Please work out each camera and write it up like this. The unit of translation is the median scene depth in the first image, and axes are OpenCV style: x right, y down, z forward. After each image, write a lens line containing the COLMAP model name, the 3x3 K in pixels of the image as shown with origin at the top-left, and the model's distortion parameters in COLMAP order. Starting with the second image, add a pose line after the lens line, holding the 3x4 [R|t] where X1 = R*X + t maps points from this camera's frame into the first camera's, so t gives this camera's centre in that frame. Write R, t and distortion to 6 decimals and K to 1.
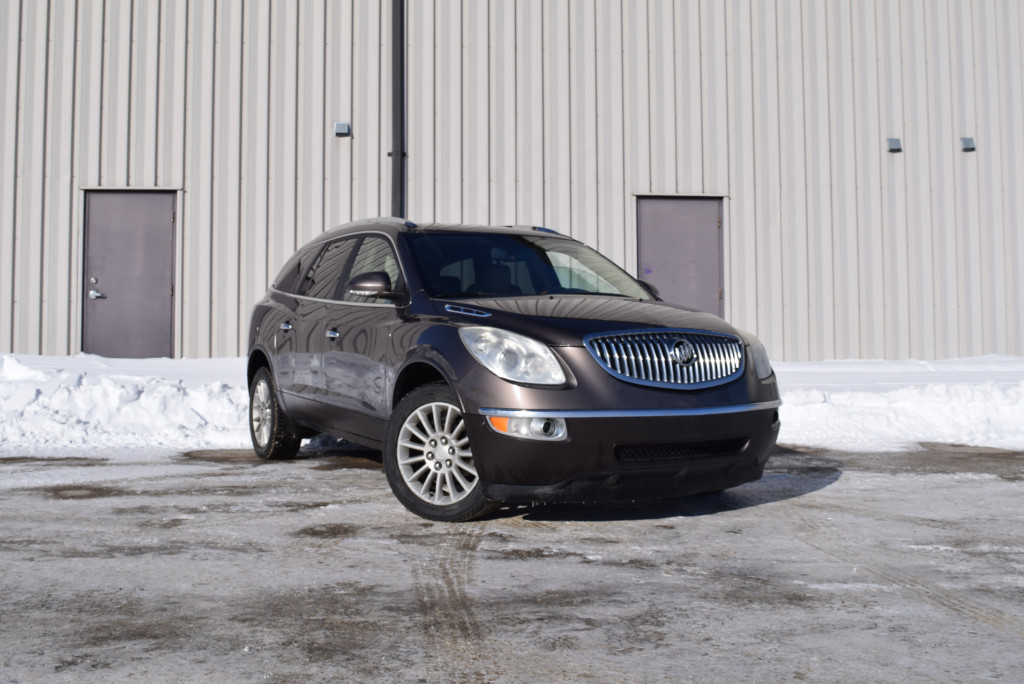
lens RADIAL K [[983.6, 0, 514.7], [0, 983.6, 324.4], [0, 0, 1]] dist [-0.074594, 0.027514]
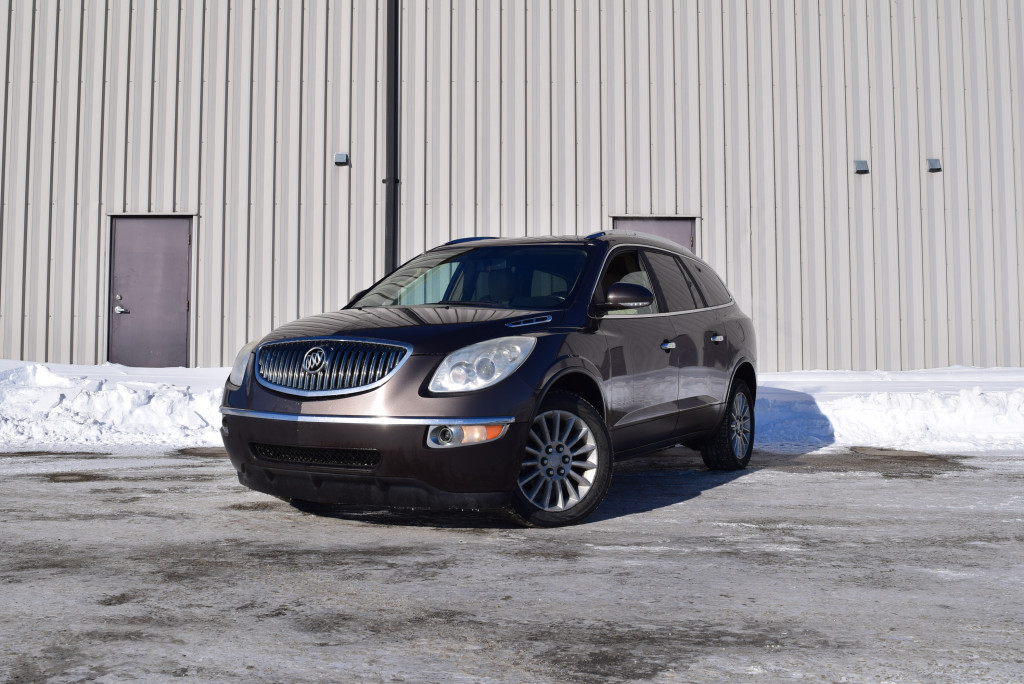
lens RADIAL K [[983.6, 0, 514.7], [0, 983.6, 324.4], [0, 0, 1]] dist [-0.074594, 0.027514]
pose [[0.997923, -0.000386, -0.064423, 0.111316], [-0.000479, 0.999910, -0.013407, 0.000765], [0.064422, 0.013411, 0.997833, -0.099983]]
